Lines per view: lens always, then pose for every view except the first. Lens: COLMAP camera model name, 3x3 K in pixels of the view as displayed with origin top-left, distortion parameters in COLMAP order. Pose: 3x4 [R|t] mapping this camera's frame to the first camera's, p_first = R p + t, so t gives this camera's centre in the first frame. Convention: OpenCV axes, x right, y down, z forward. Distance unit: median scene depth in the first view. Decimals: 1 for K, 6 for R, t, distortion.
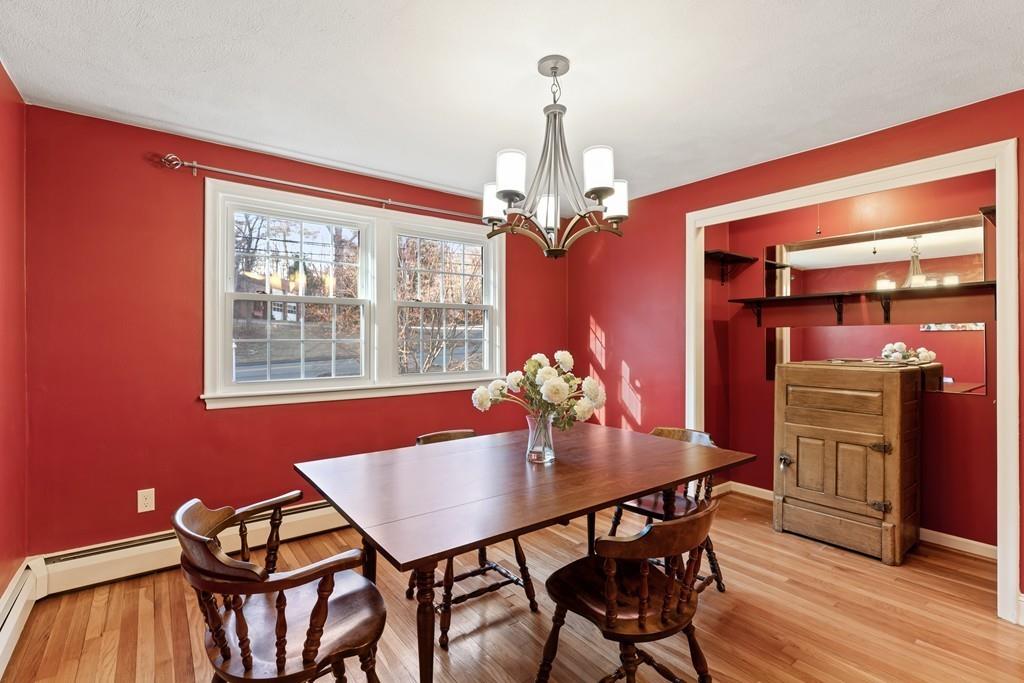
lens RADIAL K [[475.9, 0, 515.1], [0, 475.9, 338.3], [0, 0, 1]] dist [-0.001378, 0.000057]
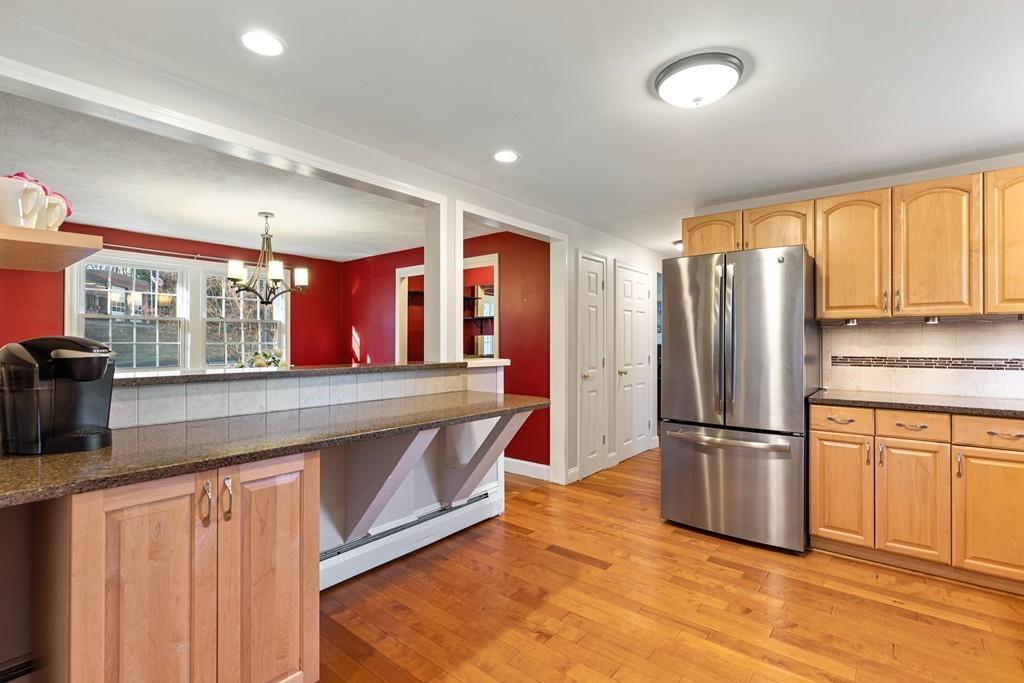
lens RADIAL K [[475.9, 0, 515.1], [0, 475.9, 338.3], [0, 0, 1]] dist [-0.001378, 0.000057]
pose [[0.973605, 0.002803, 0.228220, 0.396379], [-0.001407, 0.999979, -0.006282, -0.003733], [-0.228233, 0.005795, 0.973589, -0.772589]]
